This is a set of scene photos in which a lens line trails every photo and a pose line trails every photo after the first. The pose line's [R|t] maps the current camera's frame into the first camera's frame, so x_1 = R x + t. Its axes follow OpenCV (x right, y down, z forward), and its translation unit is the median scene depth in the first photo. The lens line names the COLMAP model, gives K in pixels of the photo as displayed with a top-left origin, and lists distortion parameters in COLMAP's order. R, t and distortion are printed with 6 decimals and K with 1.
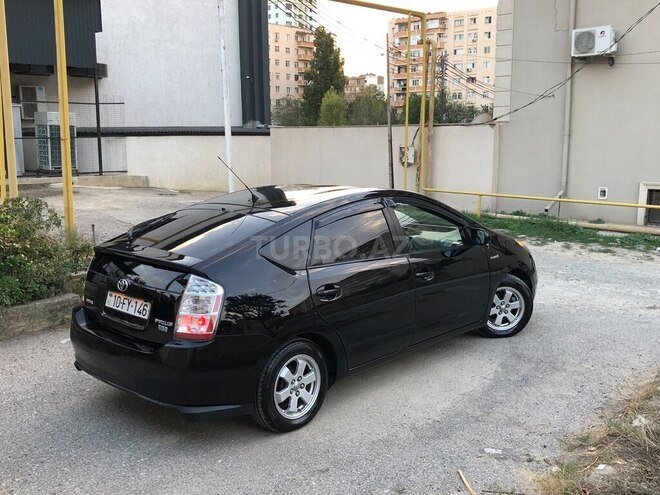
lens RADIAL K [[691.7, 0, 323.8], [0, 691.7, 246.4], [0, 0, 1]] dist [0.071622, -0.163367]
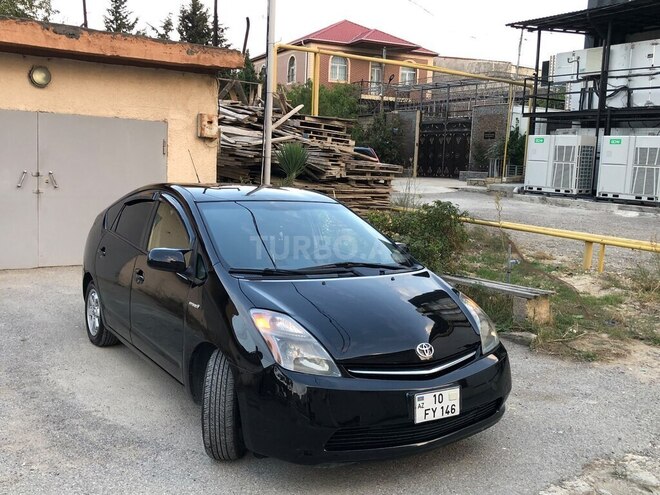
lens RADIAL K [[692.2, 0, 327.7], [0, 692.2, 244.3], [0, 0, 1]] dist [0.035941, -0.055068]
pose [[-0.242993, 0.107605, -0.964041, 0.812801], [-0.197959, 0.967413, 0.157878, -0.164363], [0.949614, 0.229203, -0.213773, 1.196539]]
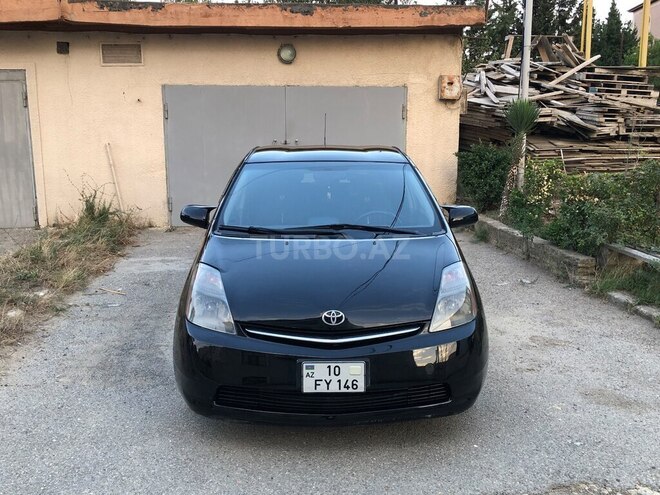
lens RADIAL K [[689.6, 0, 332.1], [0, 689.6, 233.6], [0, 0, 1]] dist [0.086231, -0.210272]
pose [[-0.711870, 0.119544, -0.692062, 0.611705], [-0.108020, 0.955045, 0.276081, -0.212965], [0.693954, 0.271291, -0.666955, 1.504405]]
